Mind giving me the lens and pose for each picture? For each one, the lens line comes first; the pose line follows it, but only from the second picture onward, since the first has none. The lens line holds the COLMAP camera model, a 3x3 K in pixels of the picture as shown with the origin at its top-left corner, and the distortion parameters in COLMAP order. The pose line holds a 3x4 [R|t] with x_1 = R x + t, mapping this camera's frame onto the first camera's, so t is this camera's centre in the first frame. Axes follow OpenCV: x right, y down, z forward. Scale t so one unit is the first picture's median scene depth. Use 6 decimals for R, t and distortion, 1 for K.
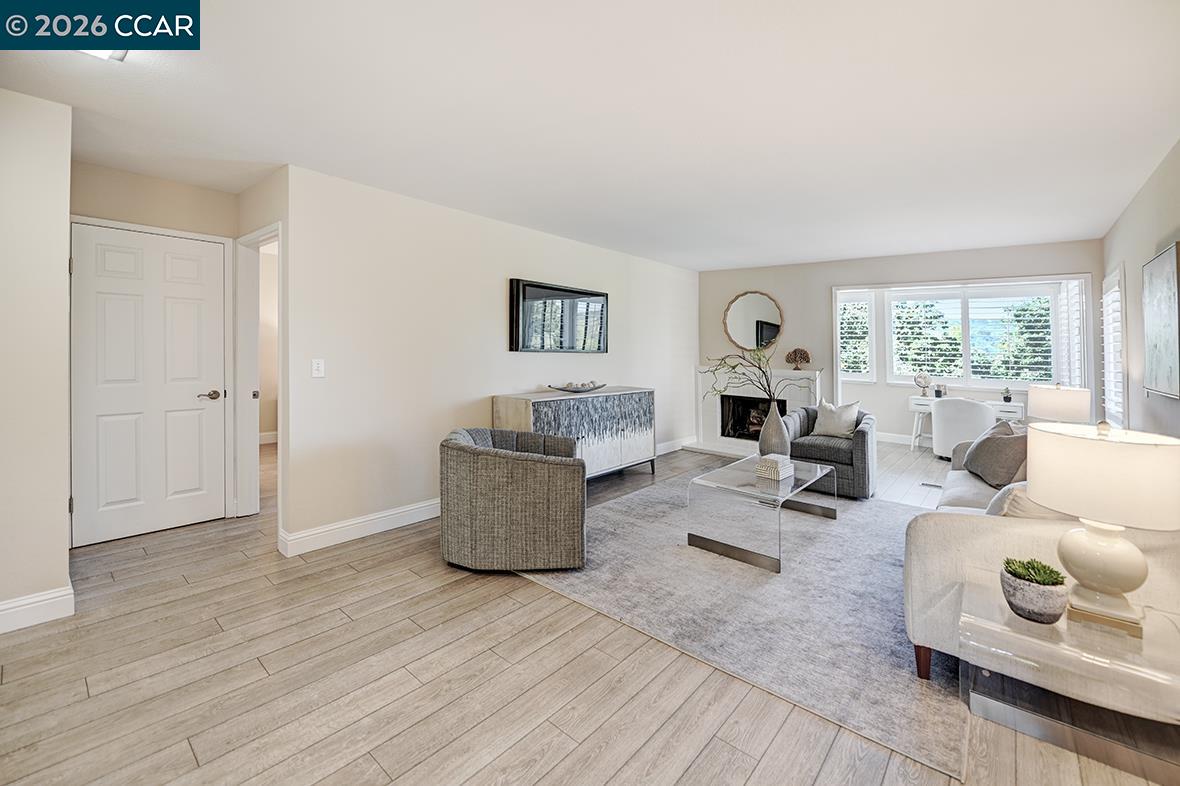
lens RADIAL K [[506.4, 0, 591.7], [0, 506.4, 331.8], [0, 0, 1]] dist [-0.013381, -0.000085]
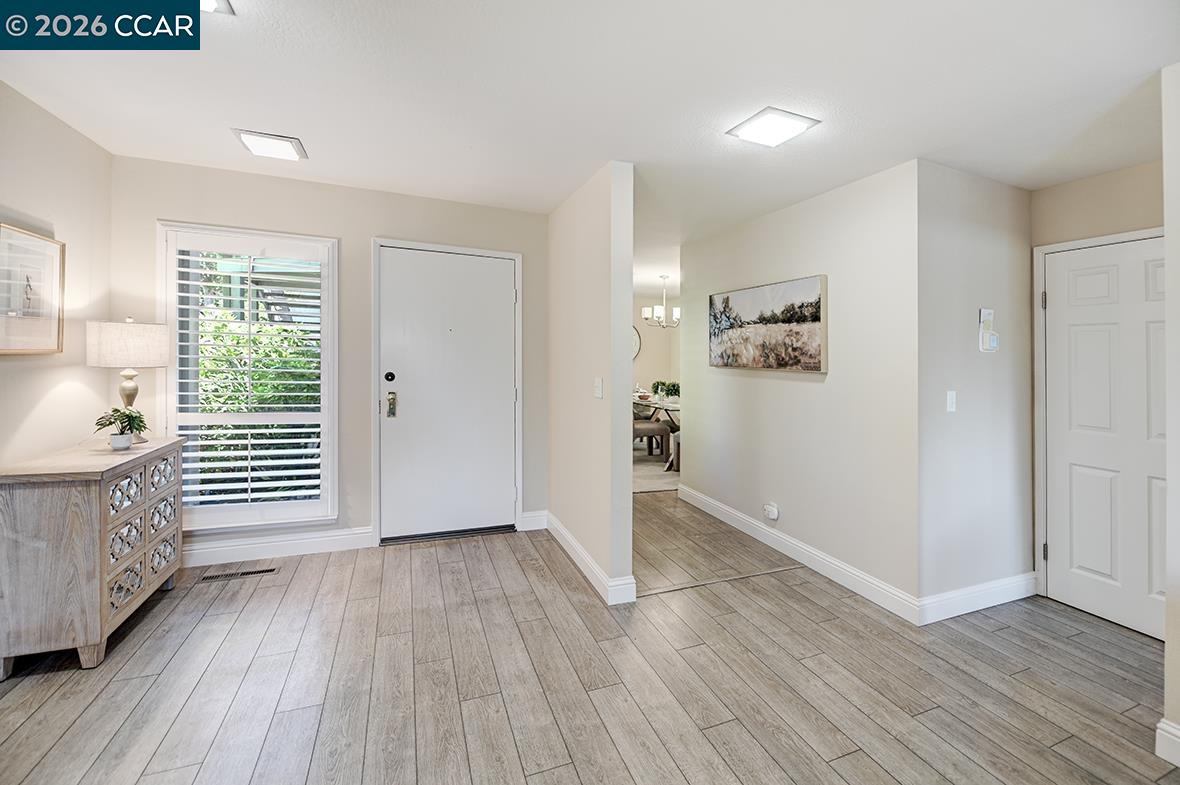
lens RADIAL K [[491.2, 0, 594.0], [0, 491.2, 370.7], [0, 0, 1]] dist [-0.001538, -0.004335]
pose [[-0.447024, -0.008166, -0.894485, 0.177582], [-0.018175, 0.999835, -0.000045, 0.018635], [0.894338, 0.016237, -0.447098, 0.635581]]
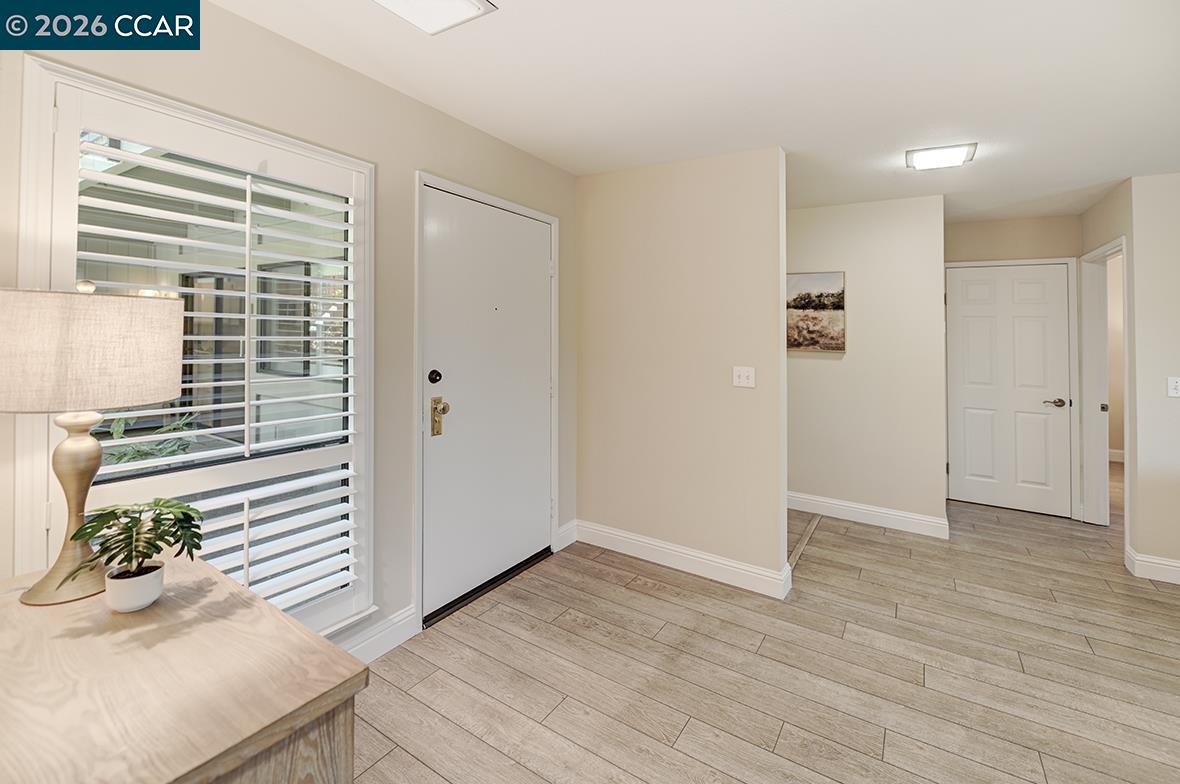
lens RADIAL K [[486.4, 0, 608.1], [0, 486.4, 333.8], [0, 0, 1]] dist [-0.000324, -0.003493]
pose [[0.150174, -0.014171, -0.988558, 0.175919], [0.003417, 0.999899, -0.013815, -0.016354], [0.988654, -0.001303, 0.150207, -0.157143]]
